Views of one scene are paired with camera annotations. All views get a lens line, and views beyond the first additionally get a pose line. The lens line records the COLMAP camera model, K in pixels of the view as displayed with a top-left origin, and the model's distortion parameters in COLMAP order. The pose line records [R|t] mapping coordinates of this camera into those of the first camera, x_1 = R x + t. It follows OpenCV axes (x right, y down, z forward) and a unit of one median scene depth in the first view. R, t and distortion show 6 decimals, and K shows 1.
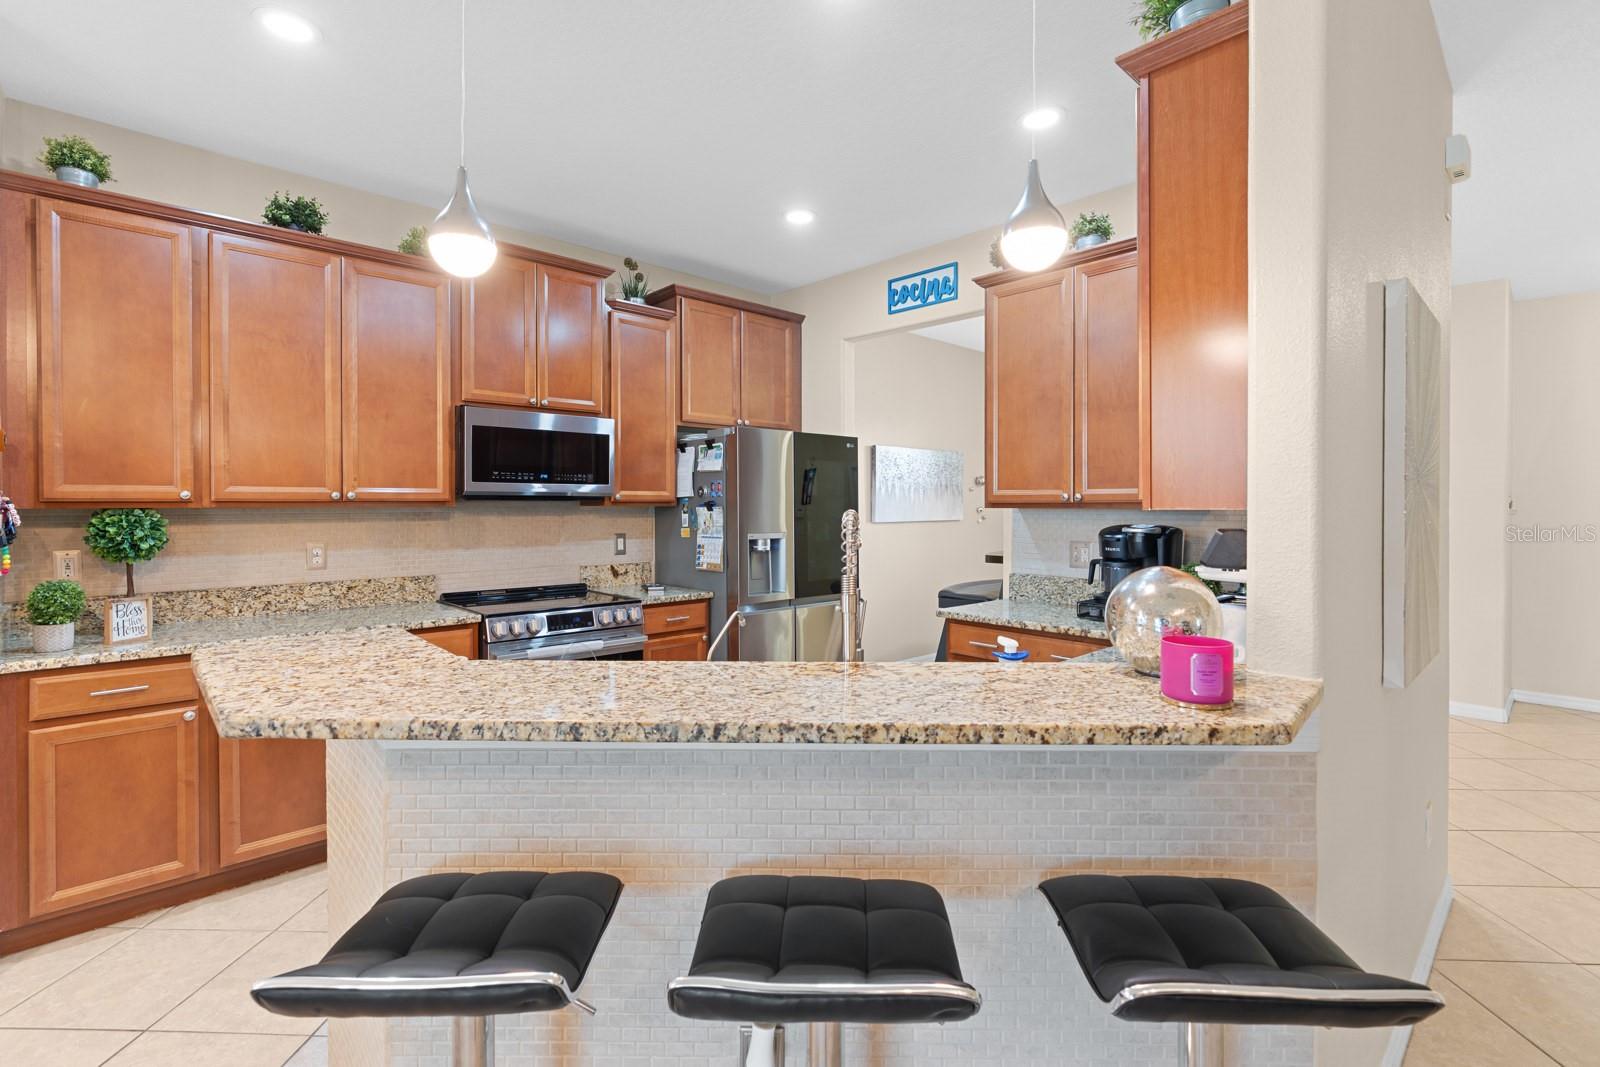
lens RADIAL K [[736.4, 0, 781.4], [0, 736.4, 508.2], [0, 0, 1]] dist [-0.001854, 0.000467]
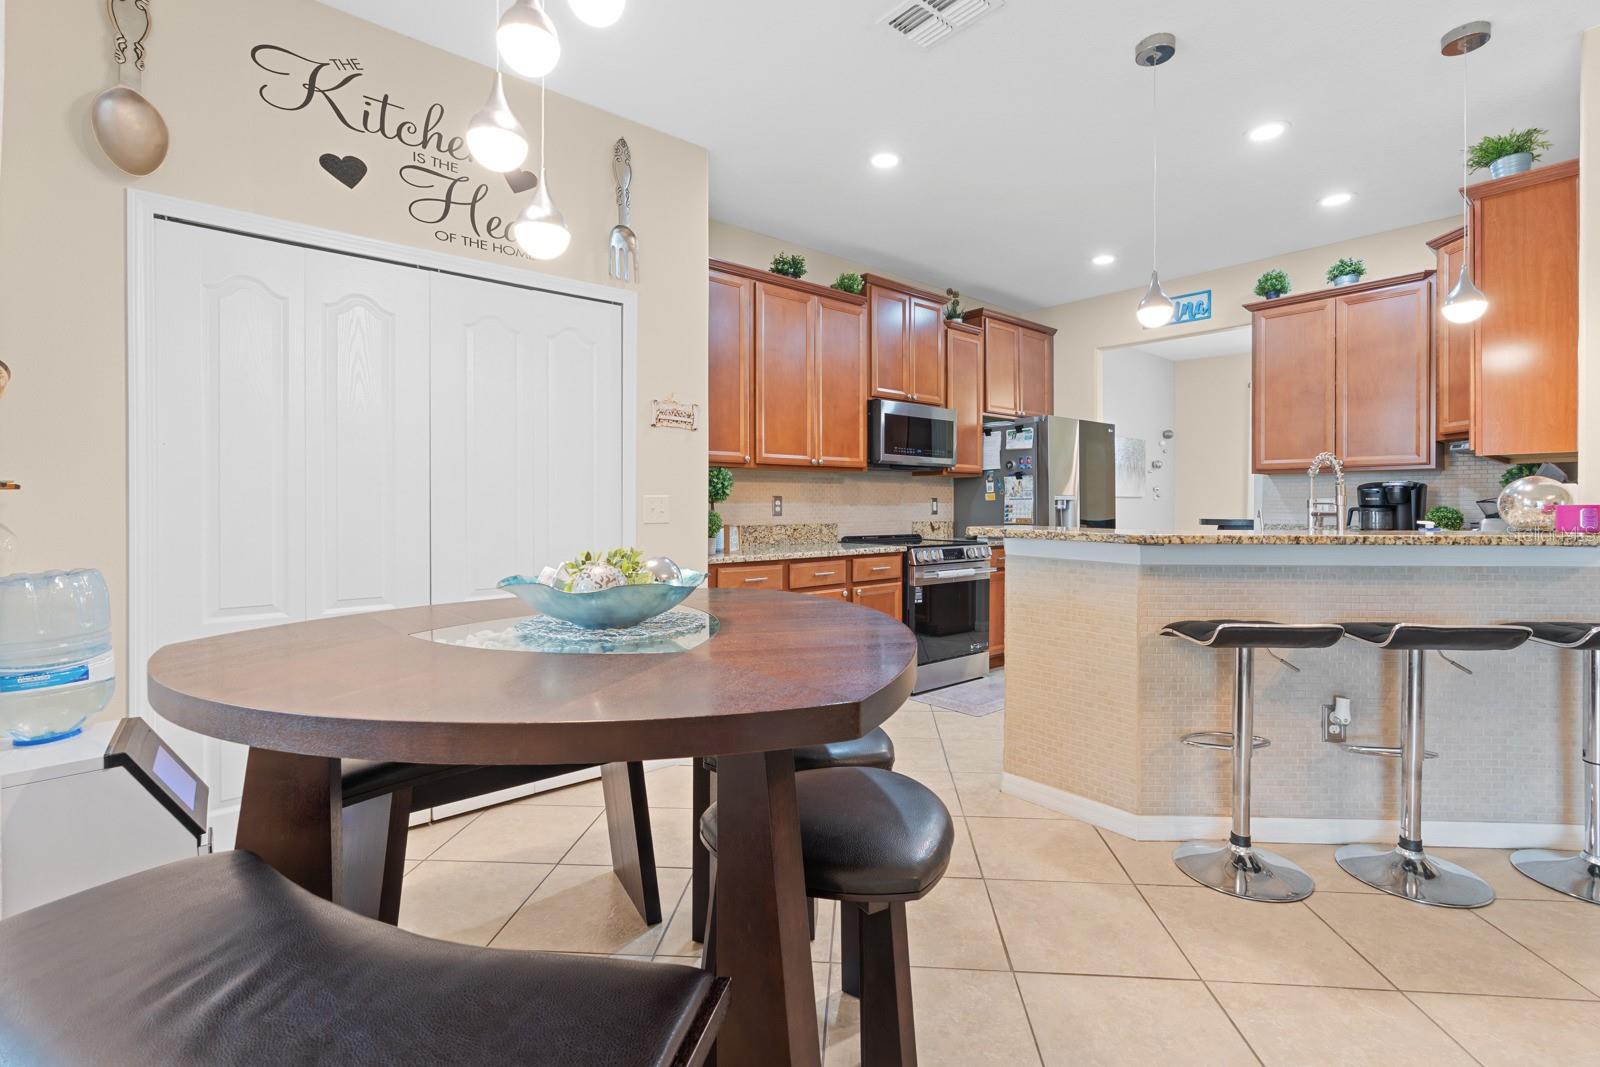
lens RADIAL K [[724.1, 0, 794.8], [0, 724.1, 508.8], [0, 0, 1]] dist [-0.009568, 0.001031]
pose [[0.999118, 0.002224, -0.041939, -0.498361], [-0.002158, 0.999996, 0.001633, 0.062384], [0.041943, -0.001541, 0.999119, -0.355050]]
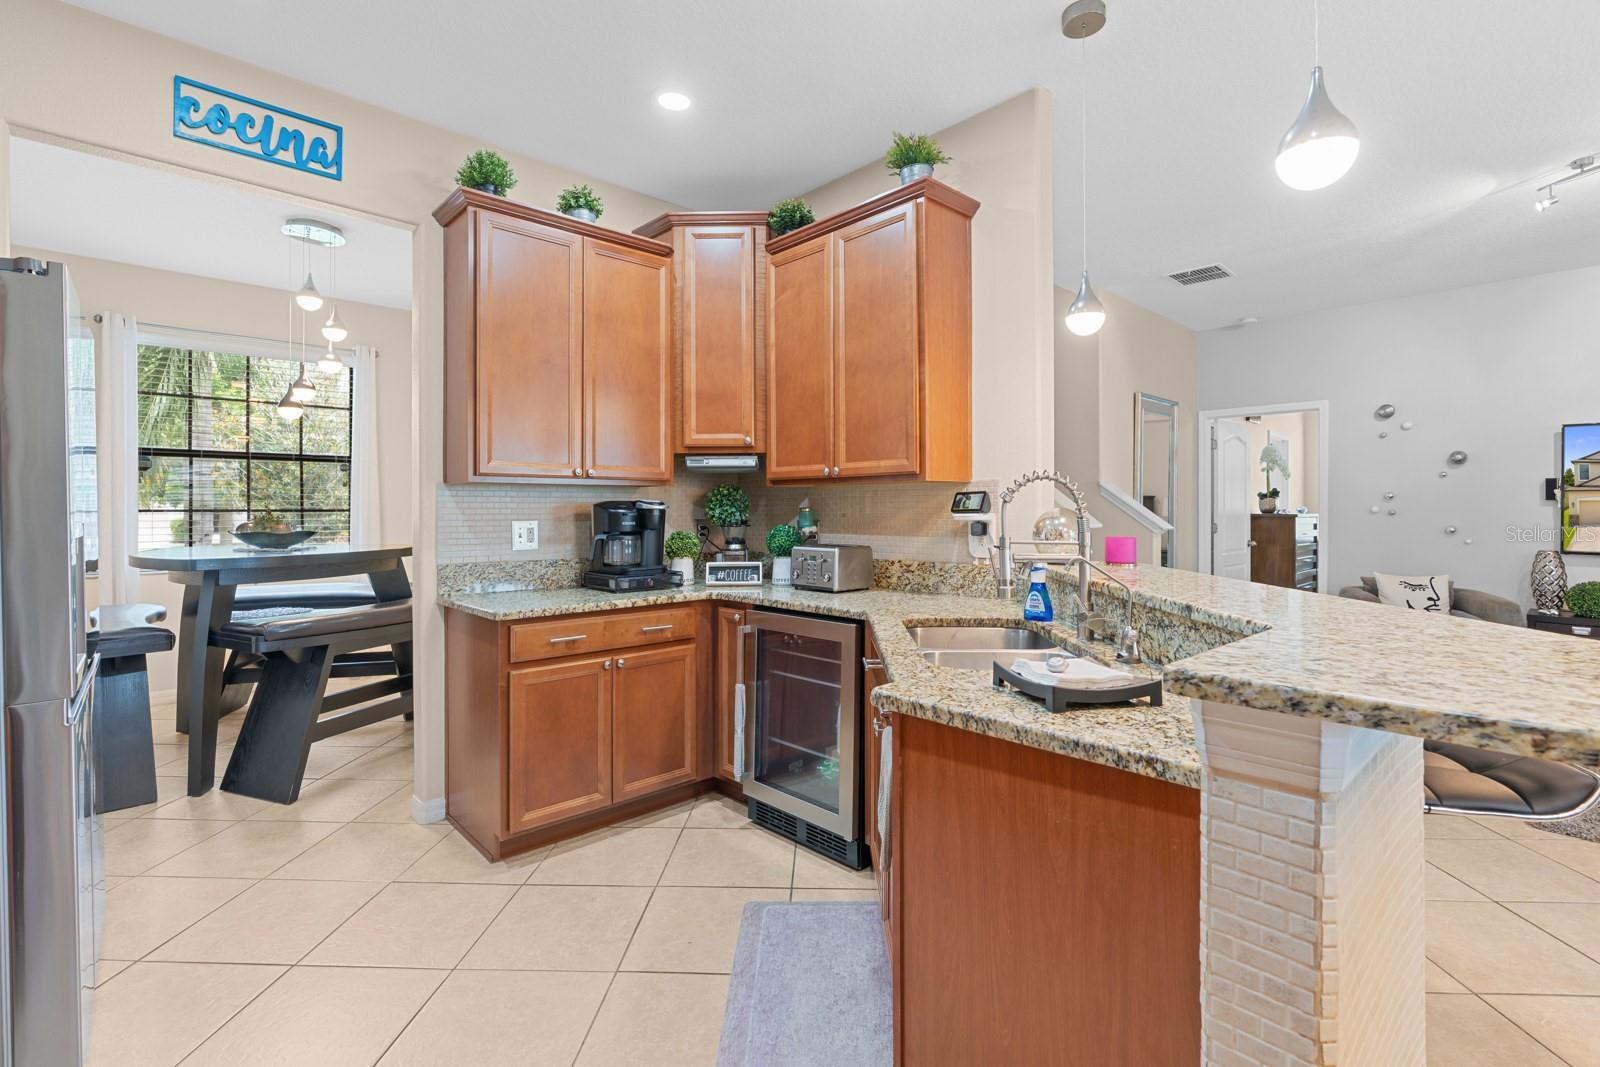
lens RADIAL K [[724.1, 0, 794.8], [0, 724.1, 508.8], [0, 0, 1]] dist [-0.009568, 0.001031]
pose [[-0.013432, 0.000321, 0.999910, -0.494754], [0.005272, 0.999986, -0.000250, 0.030081], [-0.999896, 0.005268, -0.013434, 0.646939]]
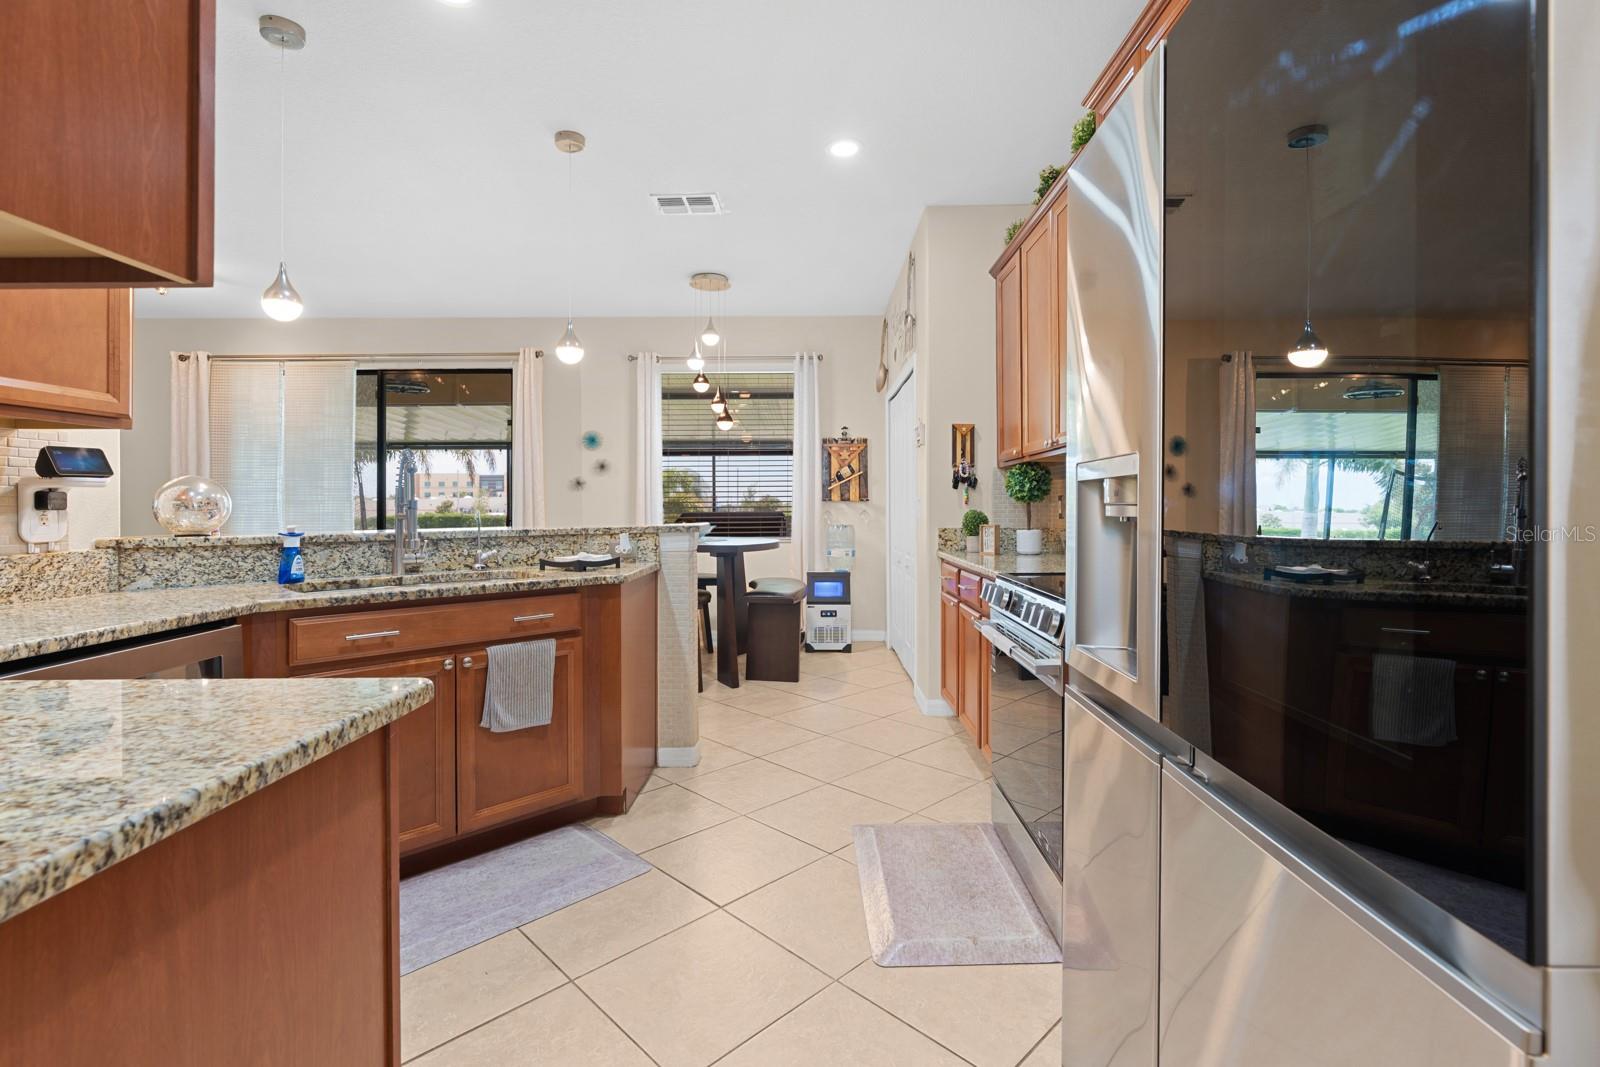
lens RADIAL K [[724.1, 0, 794.8], [0, 724.1, 508.8], [0, 0, 1]] dist [-0.009568, 0.001031]
pose [[-0.689431, 0.005857, -0.724328, 0.311380], [0.000799, 0.999973, 0.007326, 0.056163], [0.724351, 0.004472, -0.689417, 1.229455]]
